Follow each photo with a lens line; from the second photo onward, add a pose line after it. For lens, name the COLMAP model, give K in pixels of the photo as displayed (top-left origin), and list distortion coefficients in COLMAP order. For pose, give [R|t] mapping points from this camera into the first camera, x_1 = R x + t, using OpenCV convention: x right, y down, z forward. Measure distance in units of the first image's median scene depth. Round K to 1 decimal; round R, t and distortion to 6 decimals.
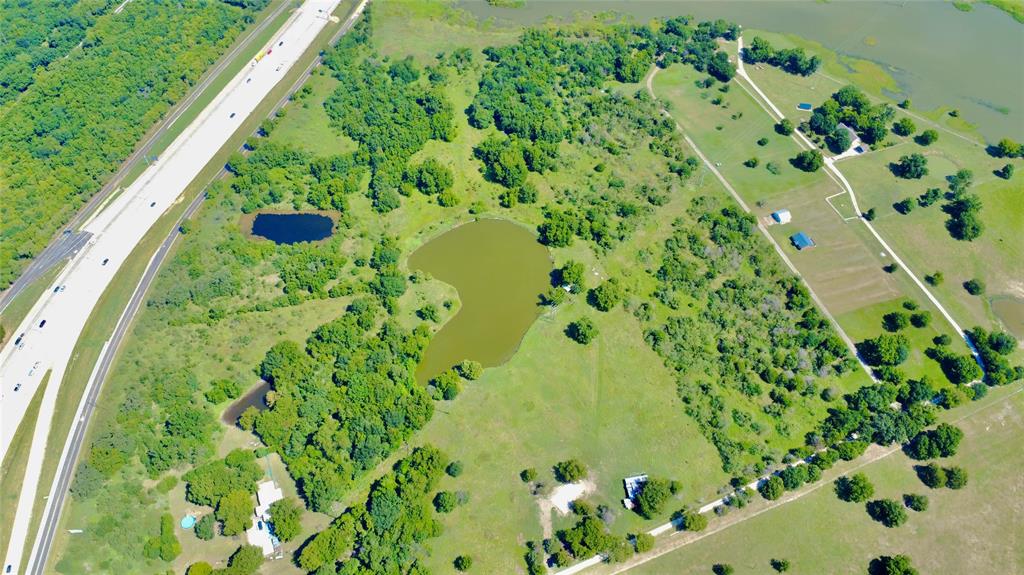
lens RADIAL K [[767.1, 0, 508.5], [0, 767.1, 287.1], [0, 0, 1]] dist [0.004318, -0.000335]
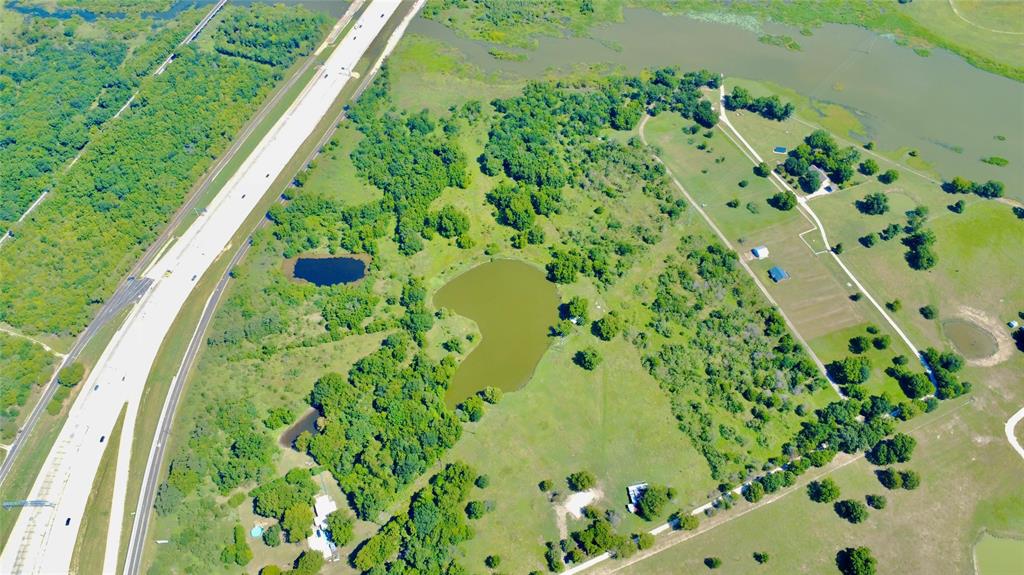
lens RADIAL K [[767.1, 0, 508.3], [0, 767.1, 286.9], [0, 0, 1]] dist [0.004318, -0.000335]
pose [[0.999787, -0.019942, 0.005307, -0.025484], [0.020003, 0.999731, -0.011741, -0.036688], [-0.005072, 0.011845, 0.999917, -0.141003]]
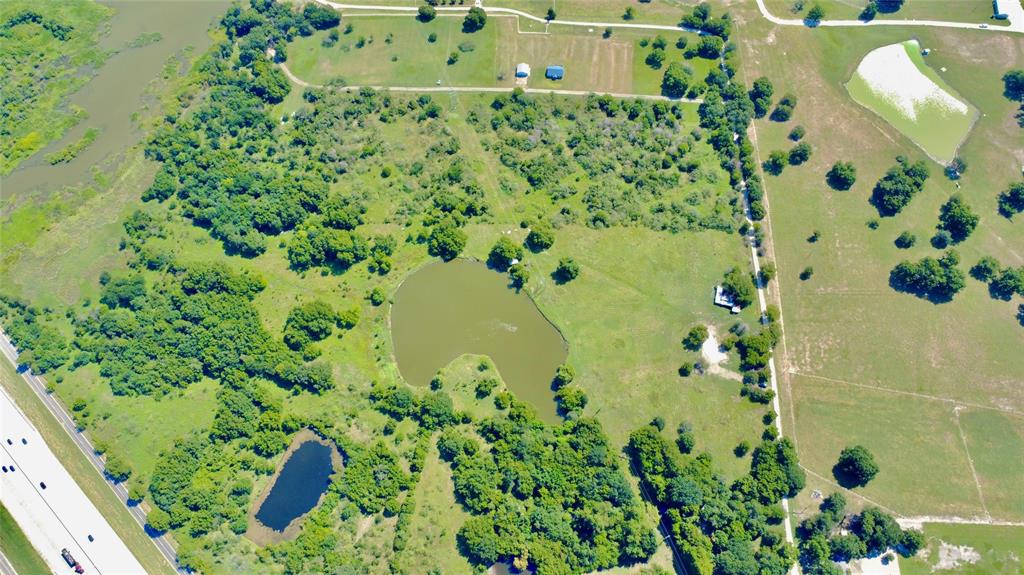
lens RADIAL K [[767.1, 0, 509.7], [0, 767.1, 288.0], [0, 0, 1]] dist [0.004318, -0.000335]
pose [[0.417638, -0.823975, 0.382940, -0.349211], [0.730328, 0.555154, 0.398027, -0.391455], [-0.540555, 0.113441, 0.833625, 0.133929]]
